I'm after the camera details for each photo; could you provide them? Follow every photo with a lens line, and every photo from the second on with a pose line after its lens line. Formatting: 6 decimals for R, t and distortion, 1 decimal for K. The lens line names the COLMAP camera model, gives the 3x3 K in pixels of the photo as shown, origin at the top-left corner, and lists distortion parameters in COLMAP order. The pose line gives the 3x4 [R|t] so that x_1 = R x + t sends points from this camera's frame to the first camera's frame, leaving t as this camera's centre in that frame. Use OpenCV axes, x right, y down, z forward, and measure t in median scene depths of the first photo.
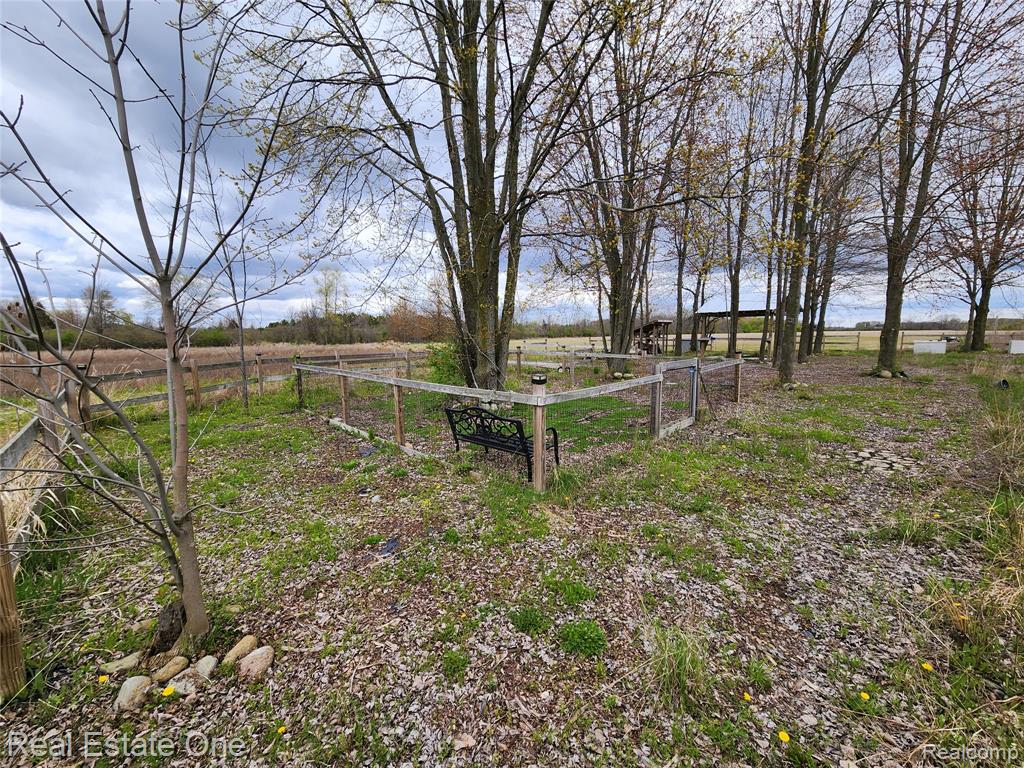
lens RADIAL K [[411.8, 0, 511.2], [0, 411.8, 378.7], [0, 0, 1]] dist [-0.000242, 0.000620]
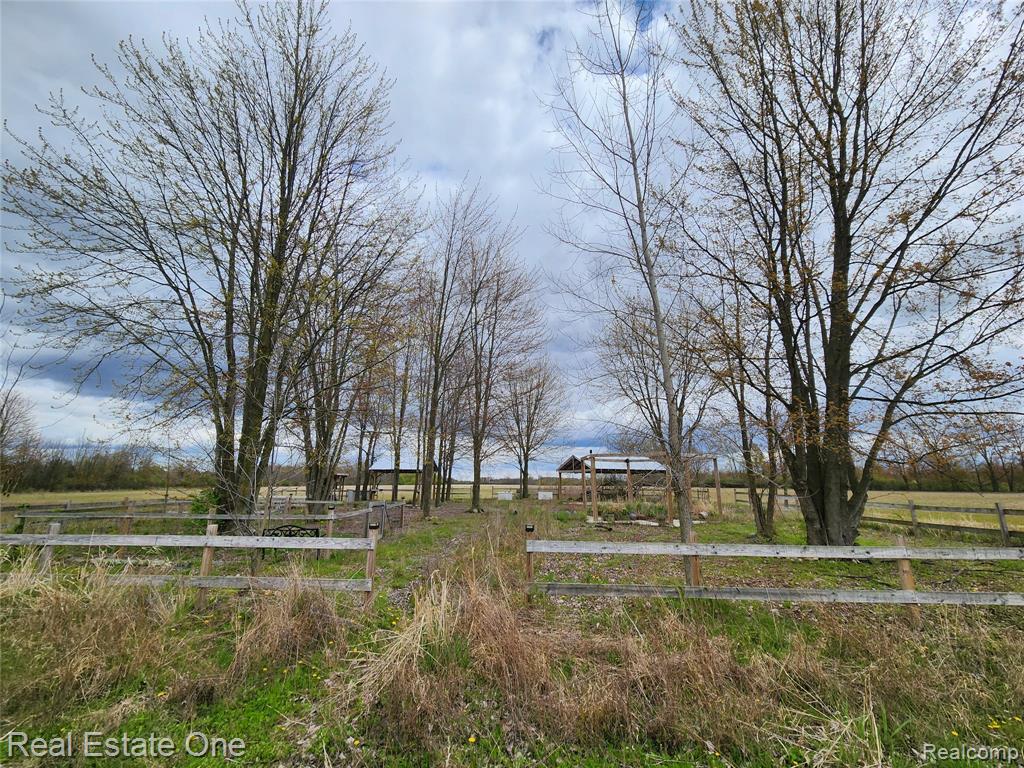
lens RADIAL K [[411.8, 0, 511.2], [0, 411.8, 378.7], [0, 0, 1]] dist [-0.000242, 0.000620]
pose [[0.715531, 0.185715, 0.673443, -0.174696], [0.063333, 0.942800, -0.327287, 0.026537], [-0.695704, 0.276835, 0.662841, -0.275700]]
